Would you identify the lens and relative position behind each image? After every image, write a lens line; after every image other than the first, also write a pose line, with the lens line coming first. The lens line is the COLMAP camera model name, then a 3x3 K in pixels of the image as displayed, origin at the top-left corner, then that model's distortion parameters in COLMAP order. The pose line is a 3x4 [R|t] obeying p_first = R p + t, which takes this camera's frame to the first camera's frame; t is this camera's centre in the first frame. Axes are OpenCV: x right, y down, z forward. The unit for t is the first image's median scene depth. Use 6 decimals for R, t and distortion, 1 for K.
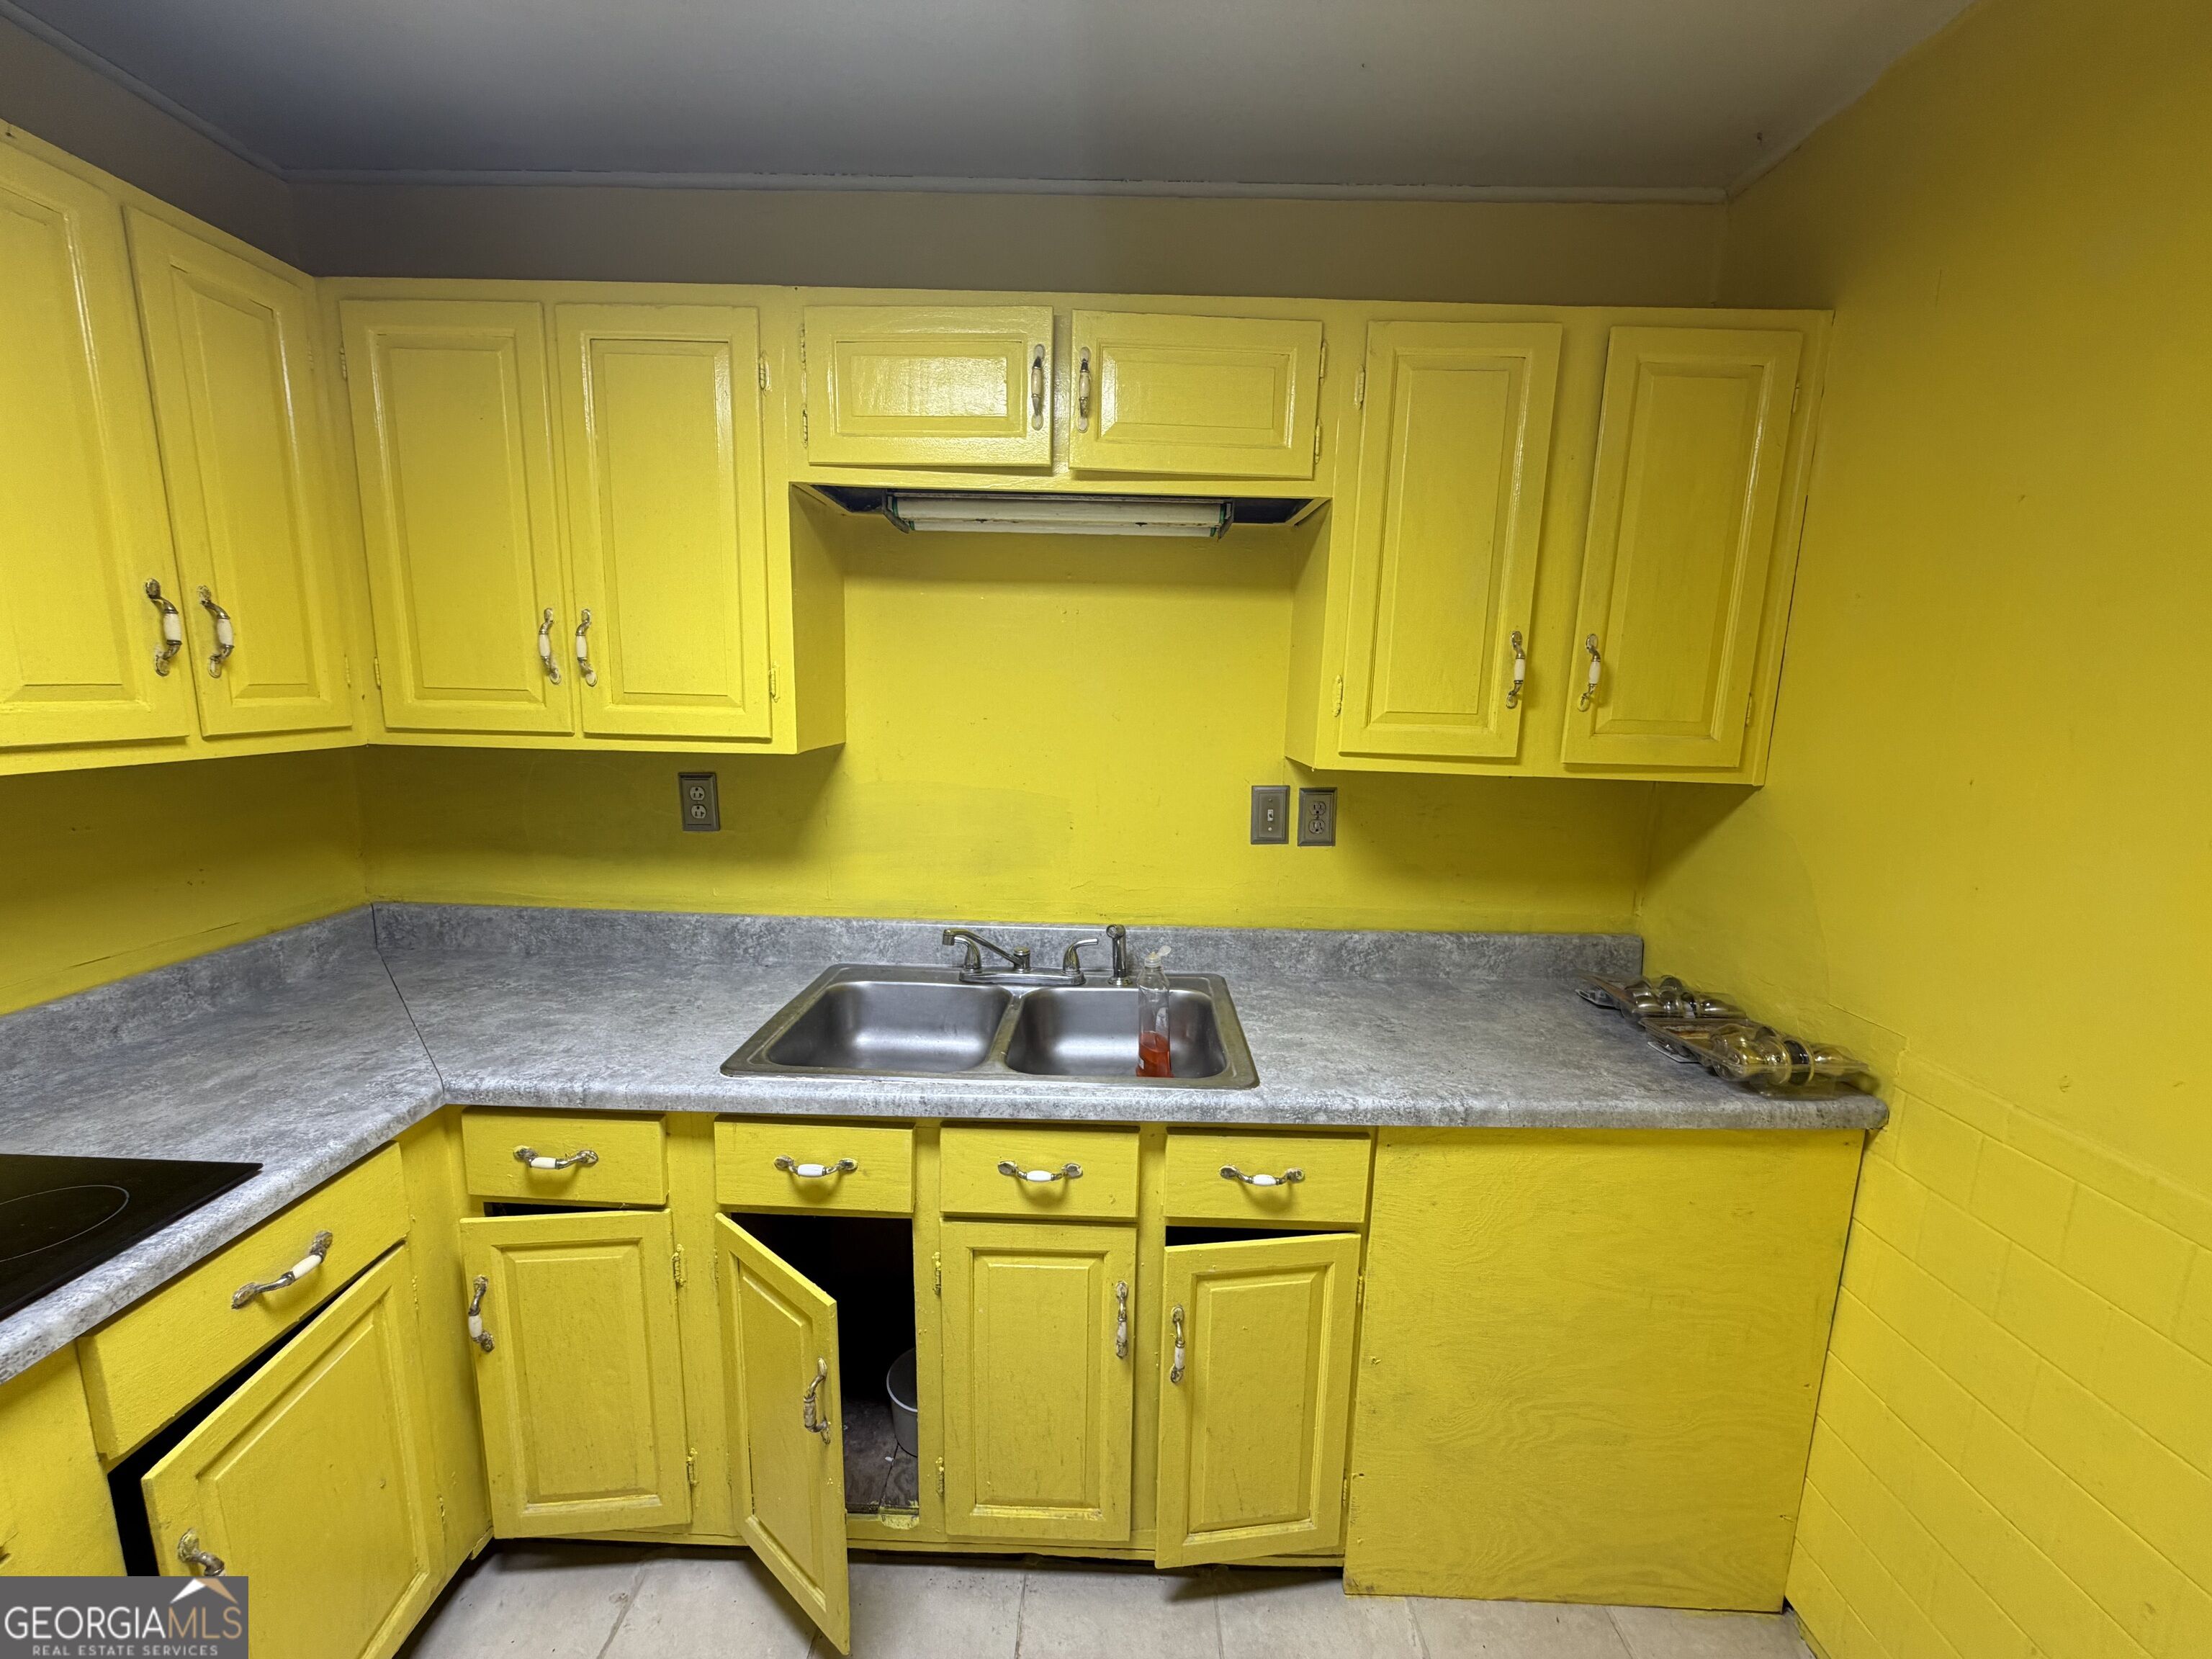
lens RADIAL K [[888.9, 0, 1106.2], [0, 888.9, 833.6], [0, 0, 1]] dist [0.002629, -0.000511]
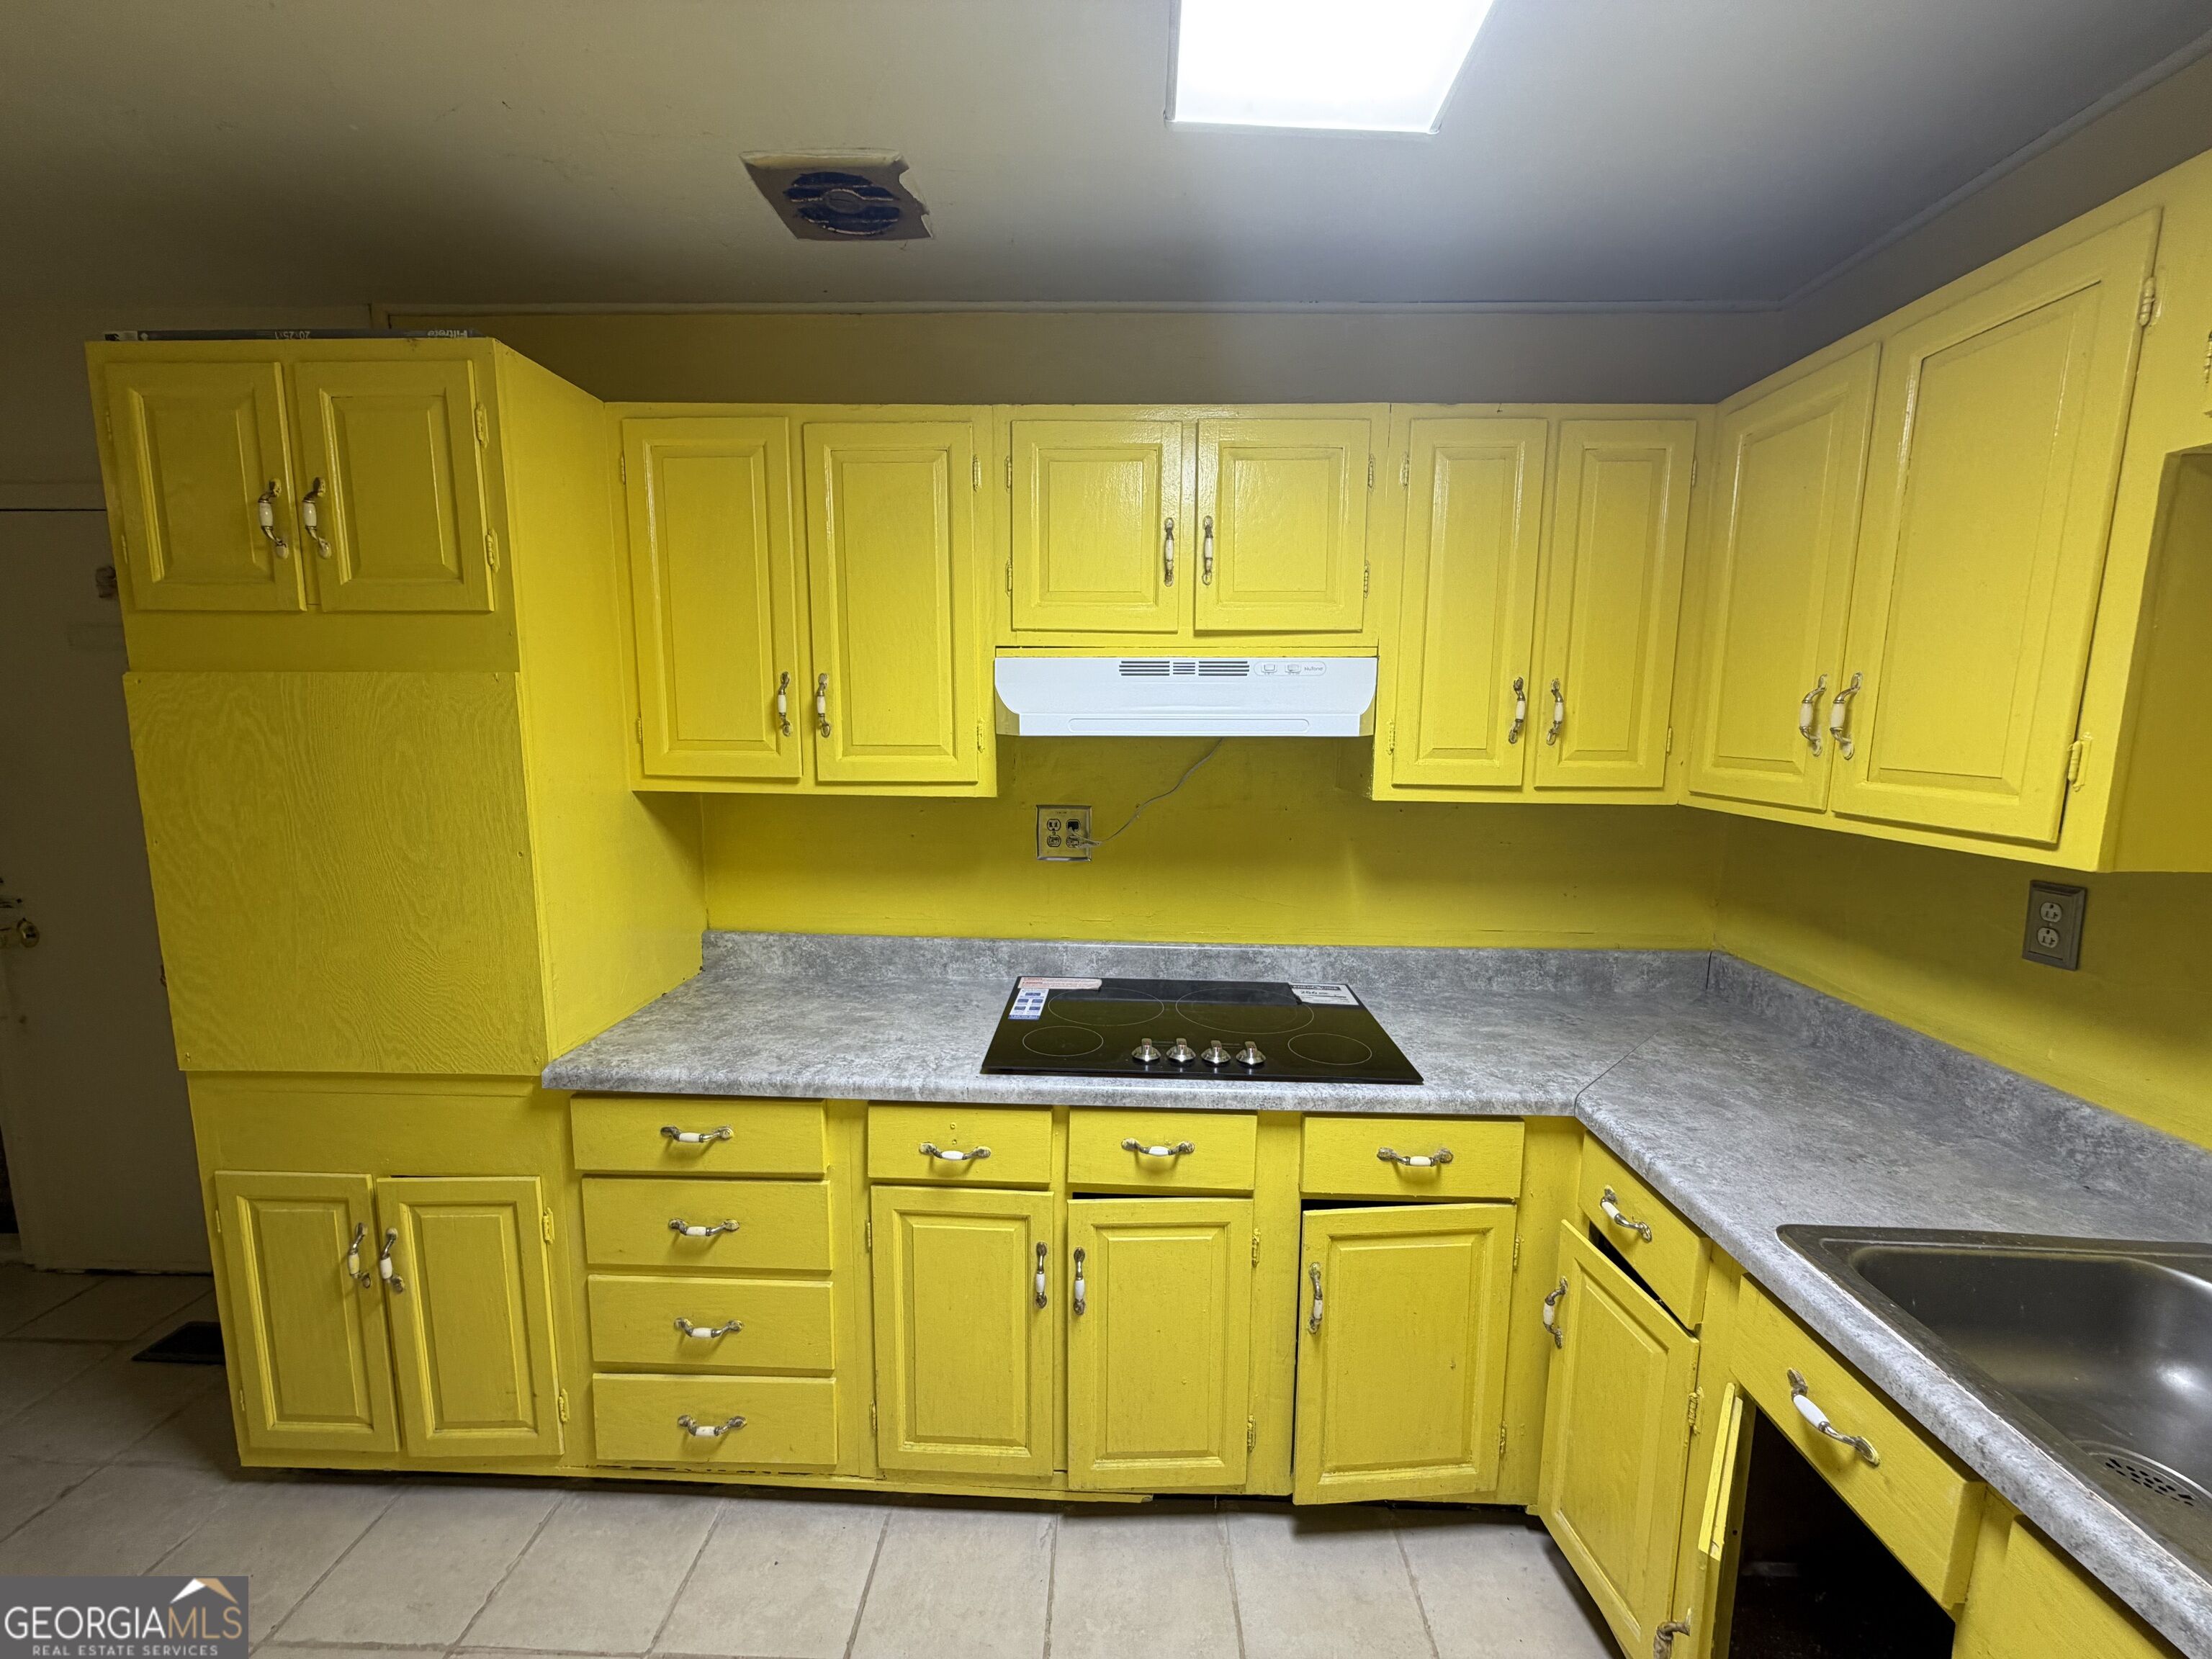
lens RADIAL K [[888.9, 0, 1098.8], [0, 888.9, 834.0], [0, 0, 1]] dist [0.002629, -0.000511]
pose [[-0.009516, 0.113659, -0.993474, 0.341028], [-0.182302, 0.976672, 0.113483, -0.065194], [0.983197, 0.182192, 0.011427, 0.304949]]
